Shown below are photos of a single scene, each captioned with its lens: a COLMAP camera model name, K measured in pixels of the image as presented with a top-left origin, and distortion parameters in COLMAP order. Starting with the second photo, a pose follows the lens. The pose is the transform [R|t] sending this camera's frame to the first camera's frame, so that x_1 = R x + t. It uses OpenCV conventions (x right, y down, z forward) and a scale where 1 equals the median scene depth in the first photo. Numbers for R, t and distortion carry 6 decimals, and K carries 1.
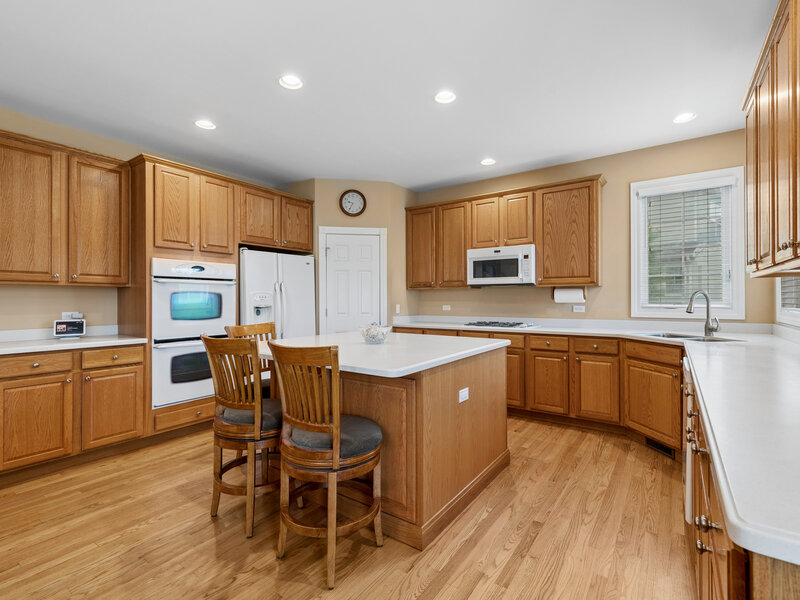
lens RADIAL K [[383.5, 0, 394.3], [0, 383.5, 298.6], [0, 0, 1]] dist [0.009163, -0.002321]
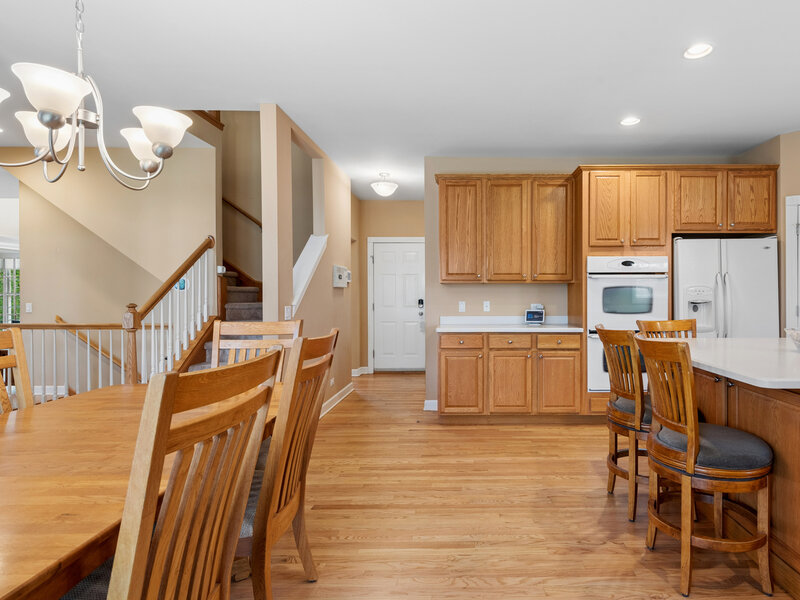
lens RADIAL K [[442.4, 0, 469.3], [0, 442.4, 297.9], [0, 0, 1]] dist [0.017970, -0.004742]
pose [[0.595609, 0.006504, -0.803248, 0.199256], [0.003468, 0.999937, 0.010668, -0.000851], [0.803267, -0.009140, 0.595549, -0.041892]]
